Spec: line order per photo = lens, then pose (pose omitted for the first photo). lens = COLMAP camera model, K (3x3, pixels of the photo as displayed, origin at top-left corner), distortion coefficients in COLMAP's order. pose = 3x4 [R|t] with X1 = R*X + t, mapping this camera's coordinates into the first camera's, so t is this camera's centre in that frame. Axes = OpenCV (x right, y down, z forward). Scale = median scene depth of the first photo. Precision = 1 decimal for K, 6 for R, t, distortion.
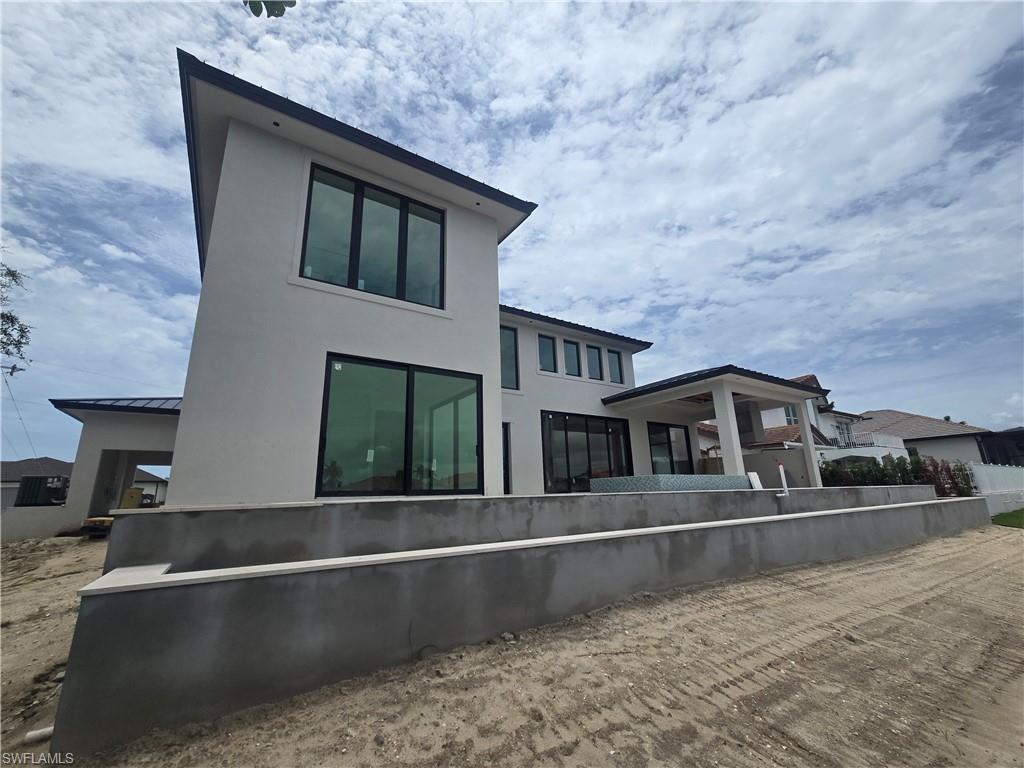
lens RADIAL K [[417.1, 0, 504.5], [0, 417.1, 387.0], [0, 0, 1]] dist [0.000377, -0.000066]
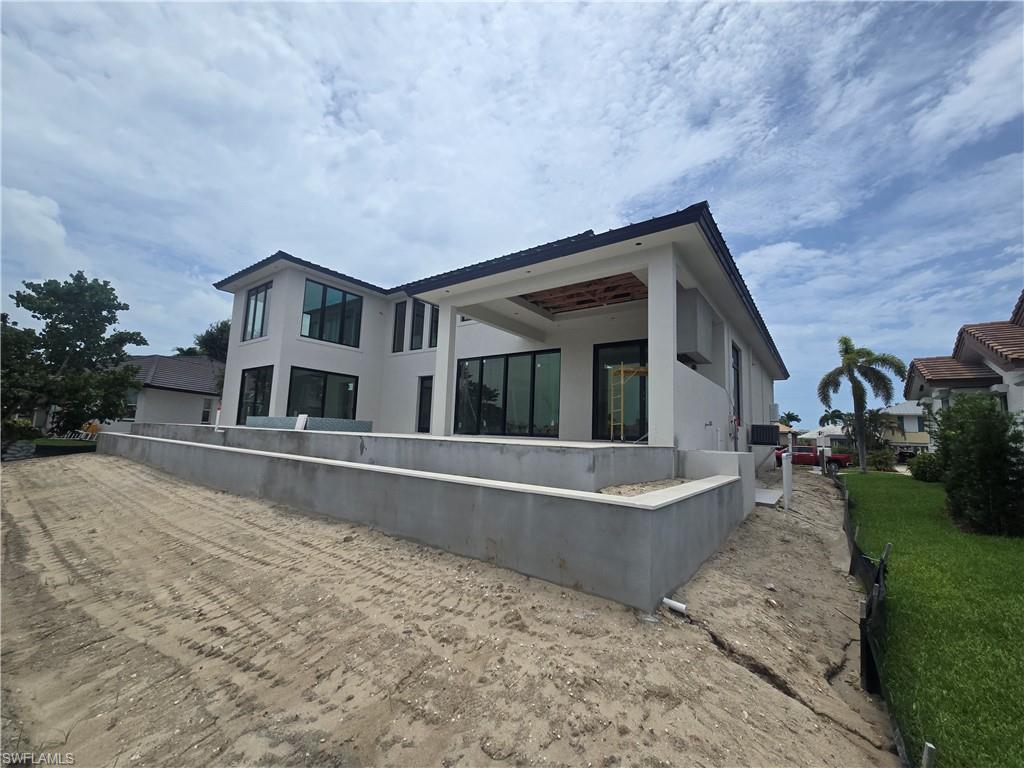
lens RADIAL K [[419.7, 0, 507.9], [0, 419.7, 393.1], [0, 0, 1]] dist [-0.001437, -0.000418]
pose [[0.357607, -0.046947, -0.932691, 0.268575], [0.187170, 0.982074, 0.022331, 0.033144], [0.914923, -0.182558, 0.359984, 0.163998]]
